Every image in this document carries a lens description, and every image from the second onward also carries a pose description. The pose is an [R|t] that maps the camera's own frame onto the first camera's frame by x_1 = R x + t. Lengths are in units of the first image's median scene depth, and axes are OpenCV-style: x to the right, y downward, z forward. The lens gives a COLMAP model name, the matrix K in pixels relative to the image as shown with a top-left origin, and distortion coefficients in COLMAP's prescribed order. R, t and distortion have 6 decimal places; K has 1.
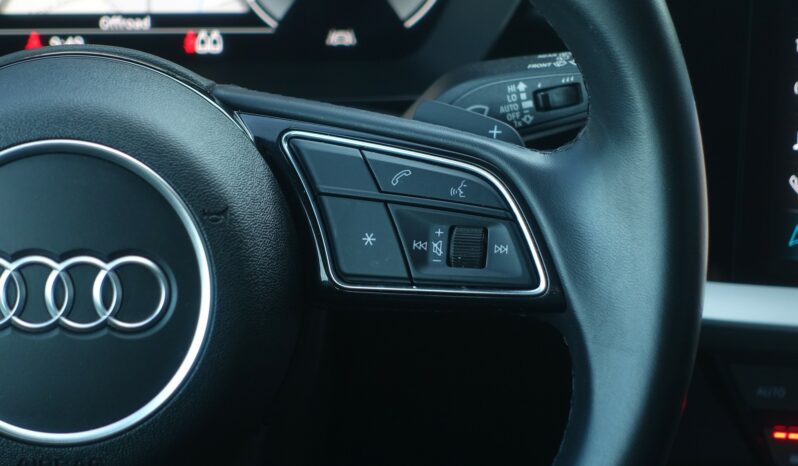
lens RADIAL K [[1874.7, 0, 399.0], [0, 1874.7, 233.0], [0, 0, 1]] dist [0.379176, -7.060069]
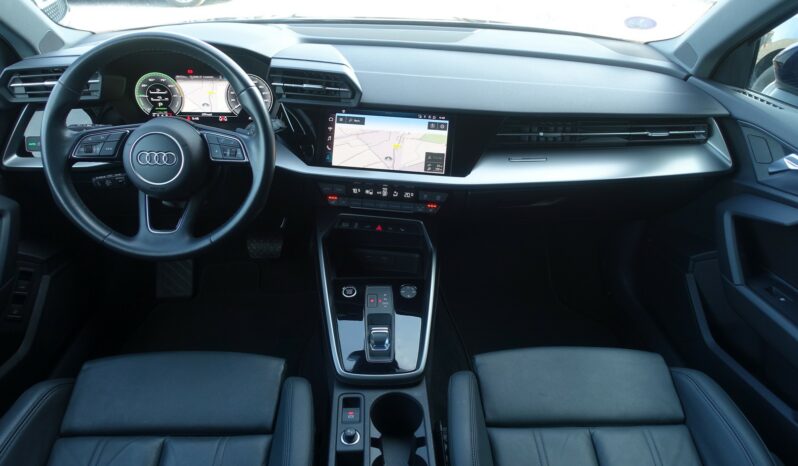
lens RADIAL K [[558.1, 0, 399.0], [0, 558.1, 233.0], [0, 0, 1]] dist [0.006963, 0.000351]
pose [[0.999285, 0.018456, -0.033006, 0.589956], [-0.015788, 0.996721, 0.079366, 0.105811], [0.034362, -0.078788, 0.996299, -0.666179]]
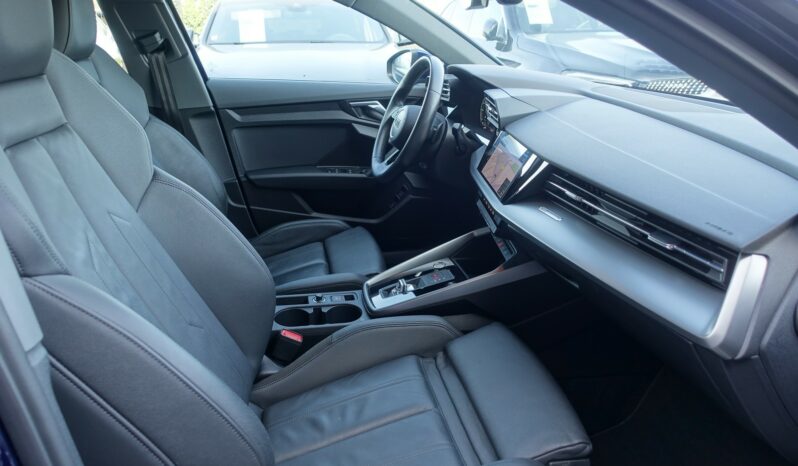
lens RADIAL K [[558.1, 0, 399.0], [0, 558.1, 233.0], [0, 0, 1]] dist [0.006963, 0.000351]
pose [[0.111309, 0.311610, -0.943668, 2.599676], [-0.472836, 0.851807, 0.225503, -0.122549], [0.874092, 0.421100, 0.242154, 0.468327]]
